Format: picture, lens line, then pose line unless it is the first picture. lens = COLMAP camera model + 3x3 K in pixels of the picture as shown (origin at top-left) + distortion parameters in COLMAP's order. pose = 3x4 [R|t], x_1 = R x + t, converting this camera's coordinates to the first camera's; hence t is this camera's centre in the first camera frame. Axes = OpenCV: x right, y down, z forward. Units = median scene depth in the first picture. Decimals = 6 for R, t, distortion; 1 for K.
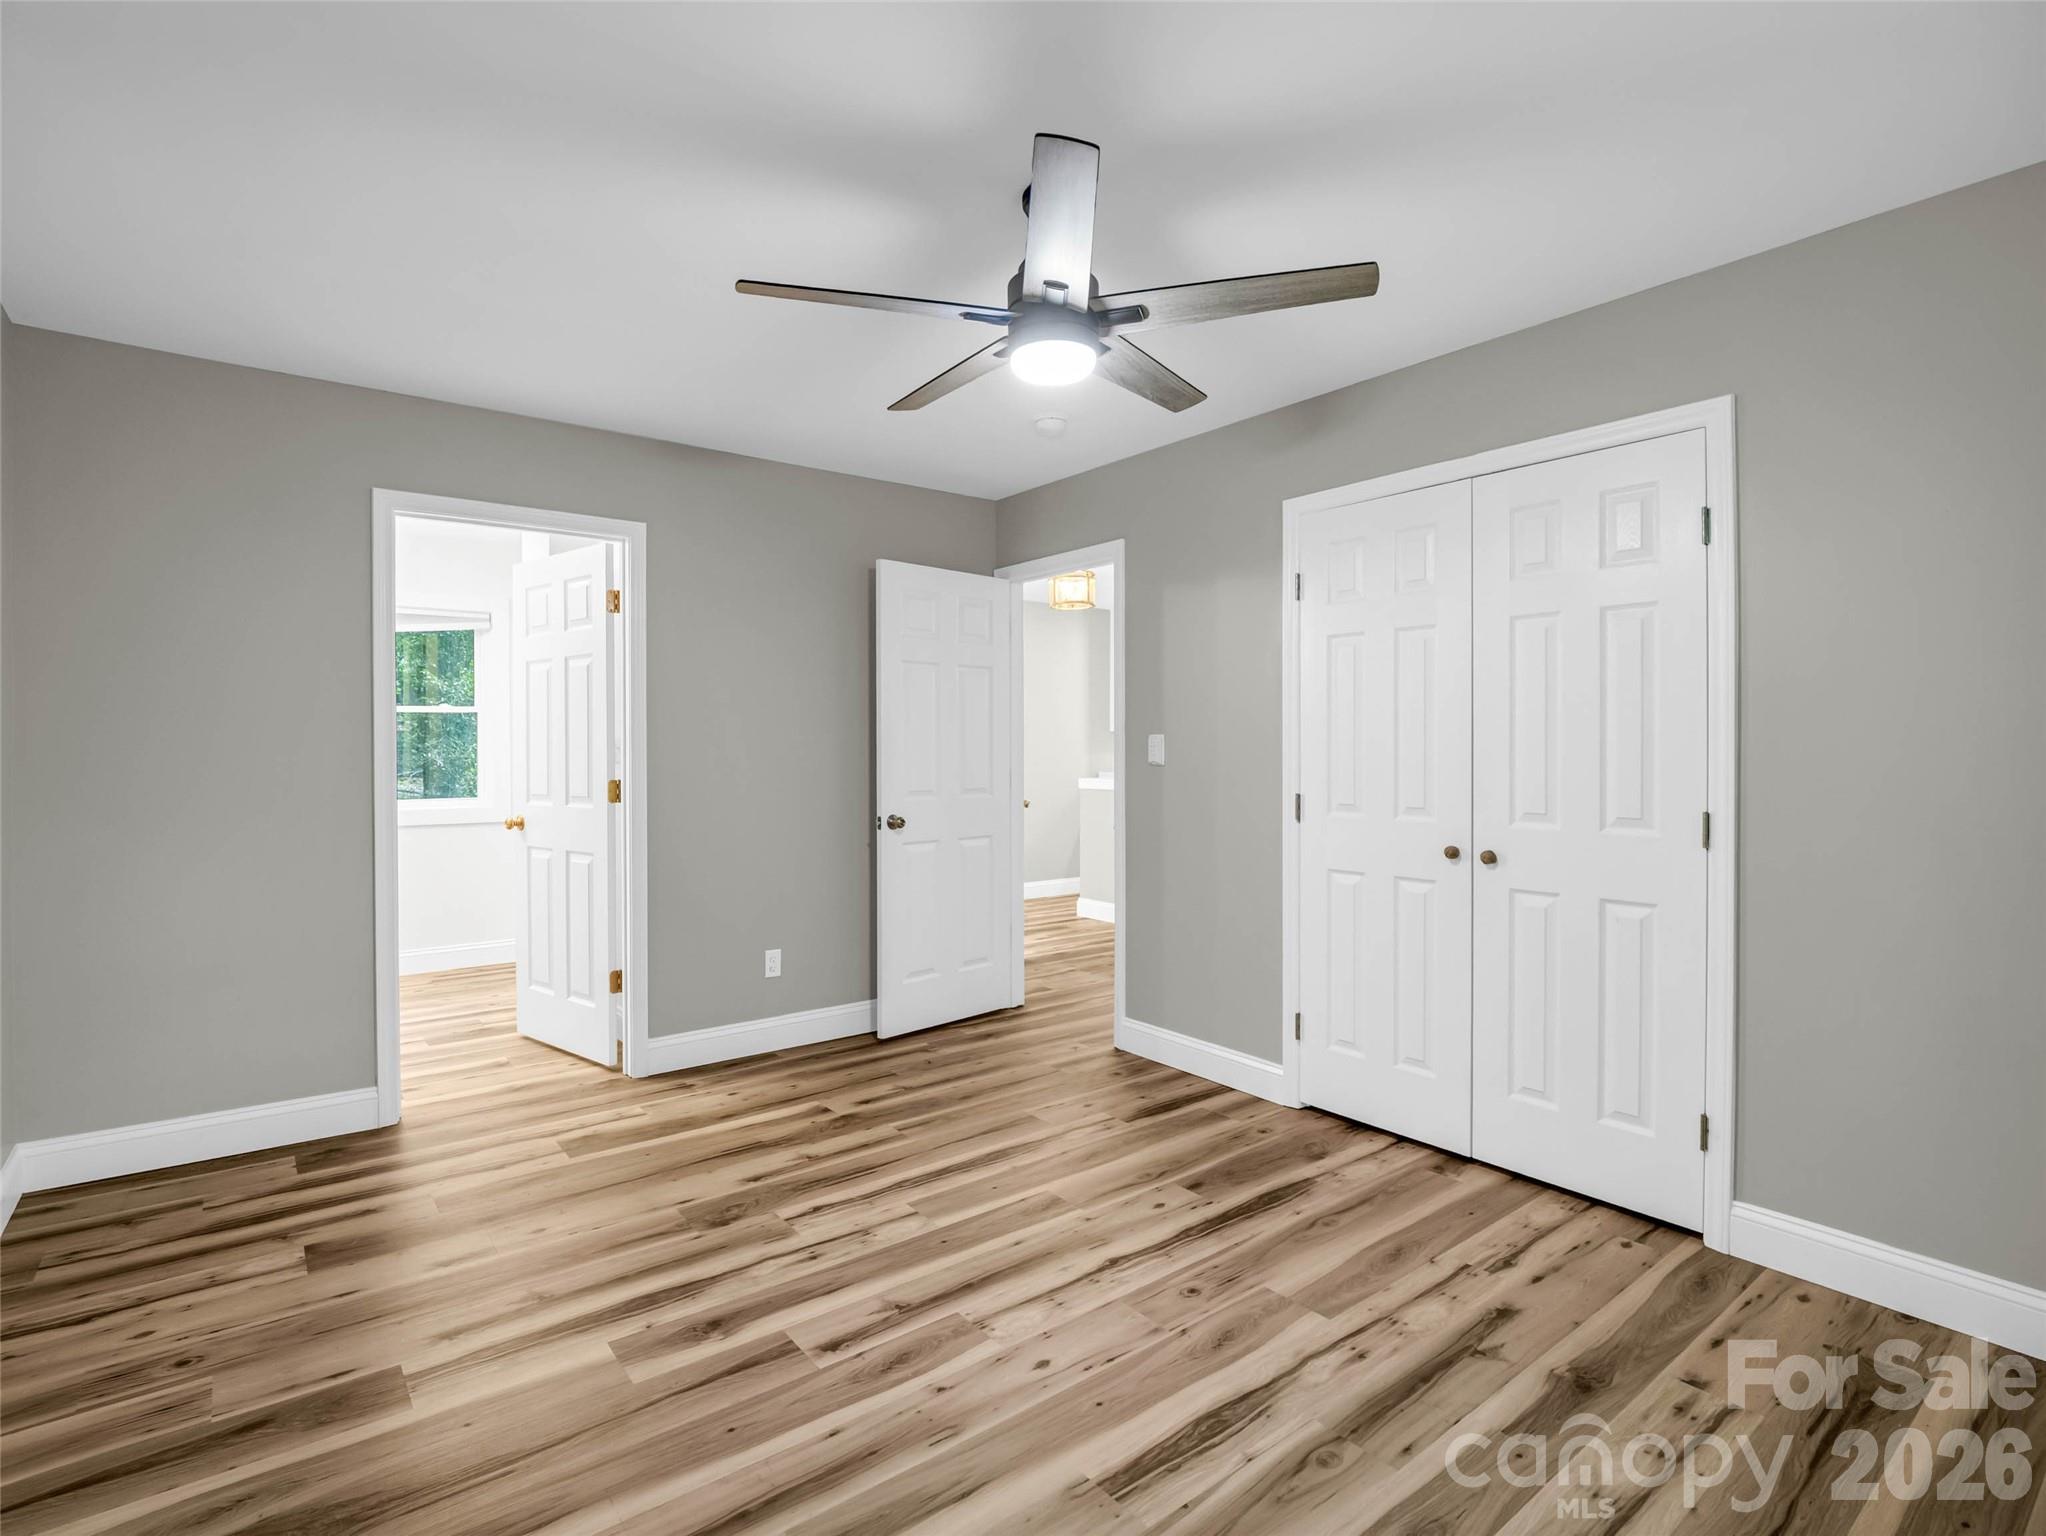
lens RADIAL K [[1047.8, 0, 1024.6], [0, 1047.8, 761.0], [0, 0, 1]] dist [0.000461, 0.000102]
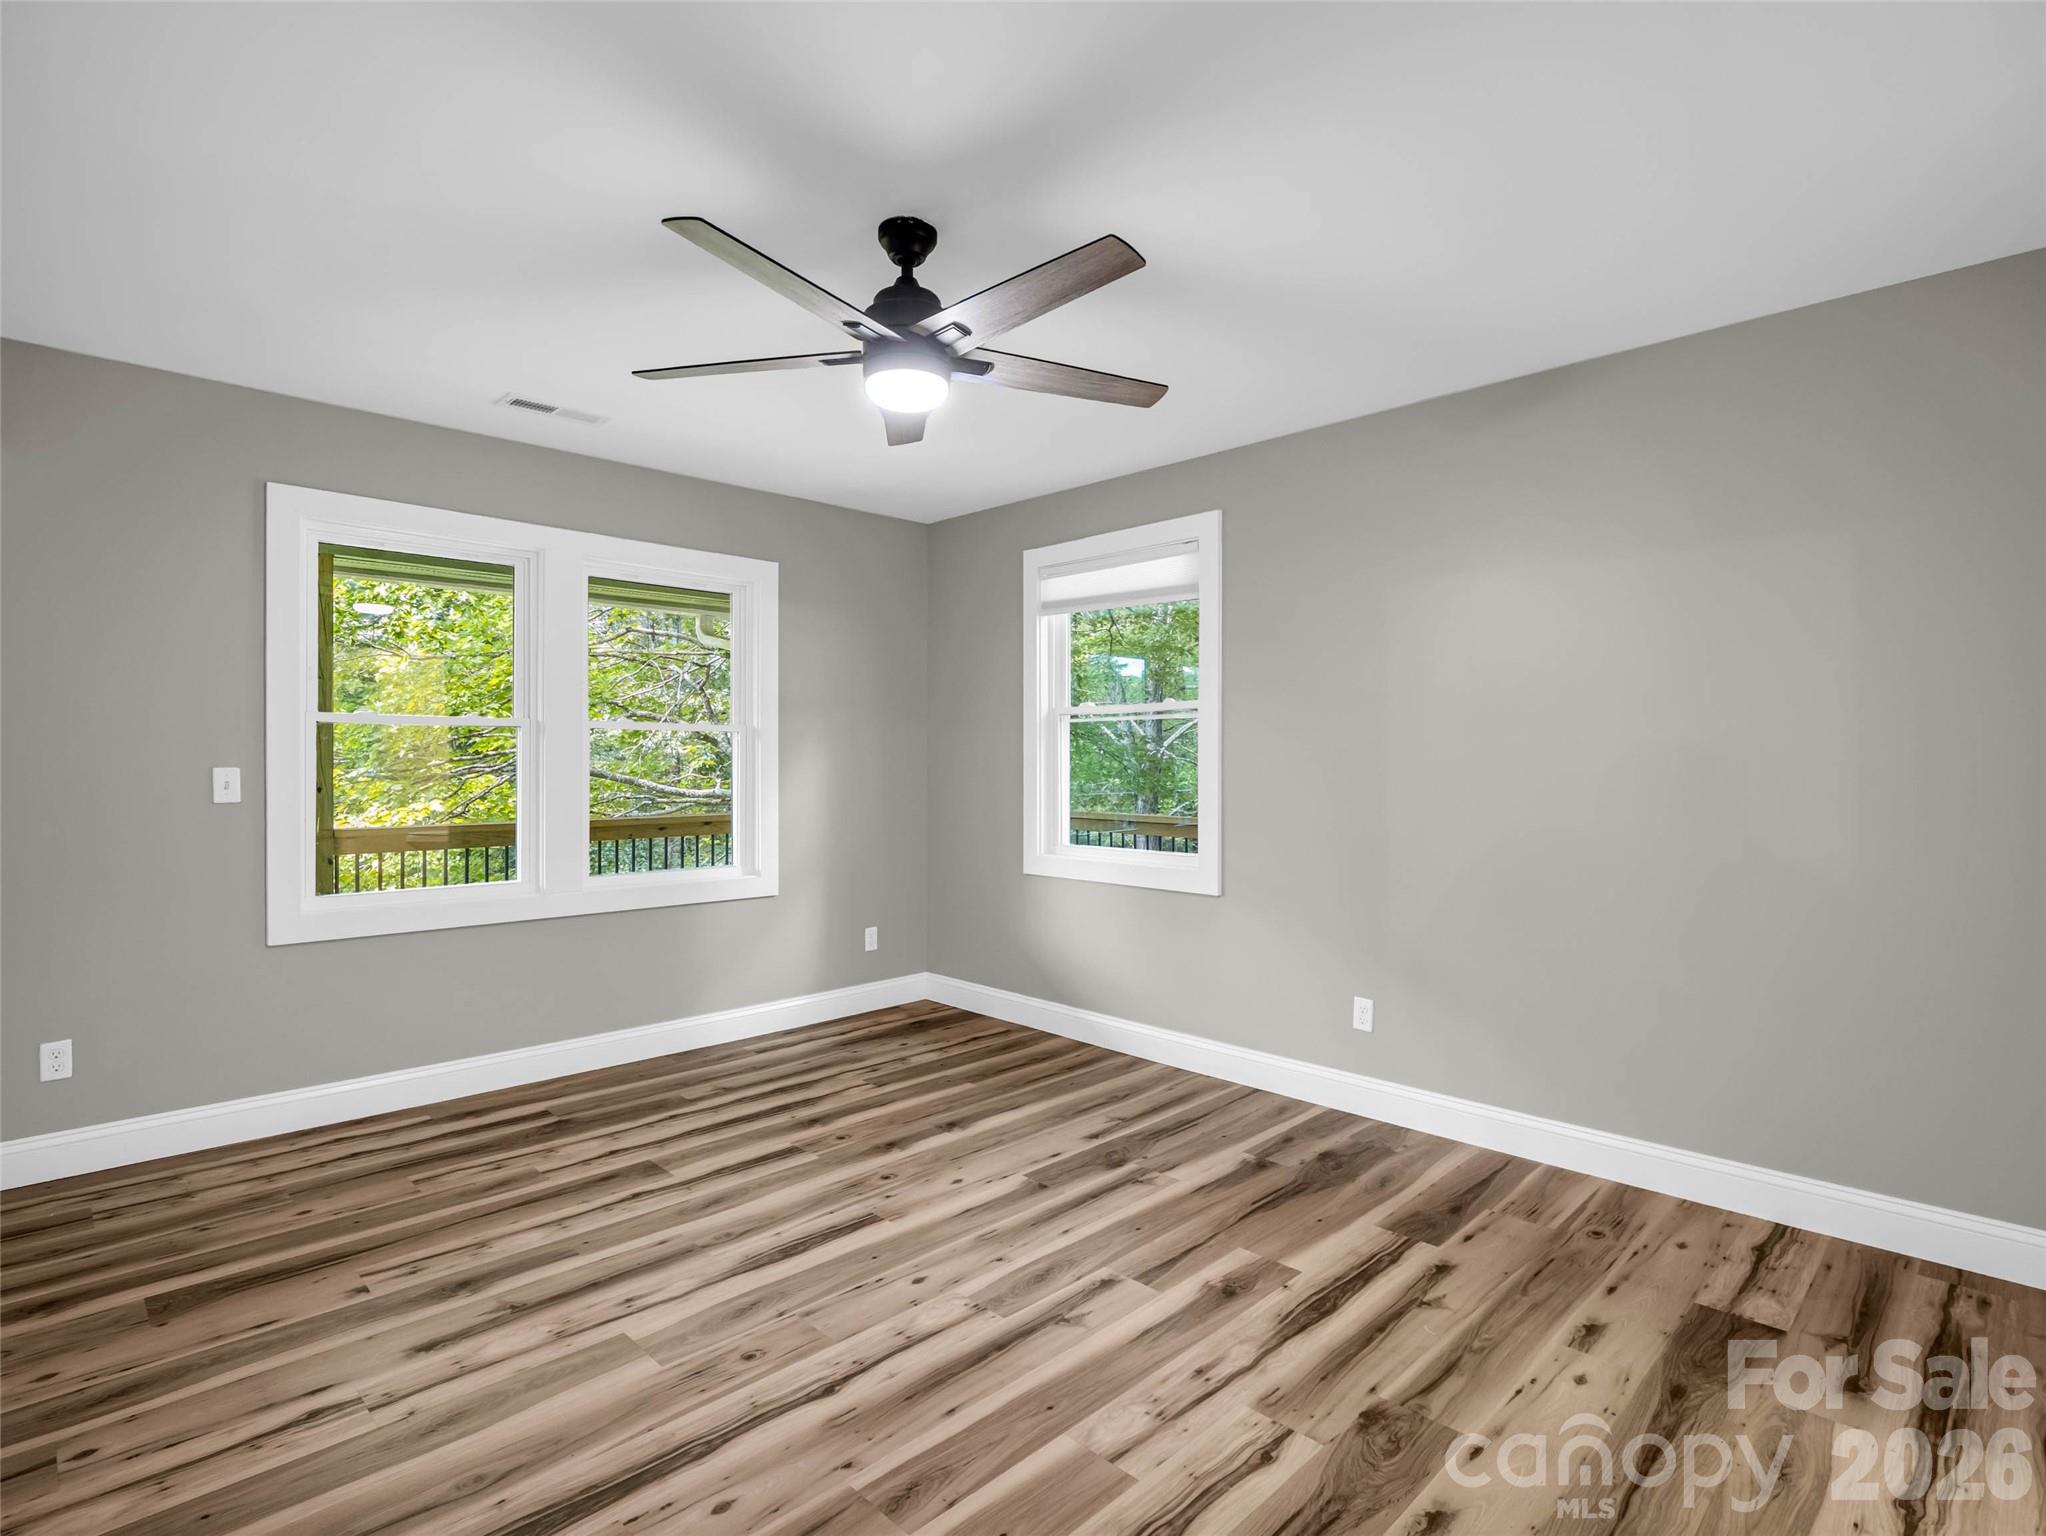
lens RADIAL K [[1047.8, 0, 1022.1], [0, 1047.8, 762.6], [0, 0, 1]] dist [0.000461, 0.000102]
pose [[-0.993587, 0.000096, -0.113068, 0.031553], [-0.001704, 0.999873, 0.015827, -0.015357], [0.113055, 0.015918, -0.993461, 1.978183]]
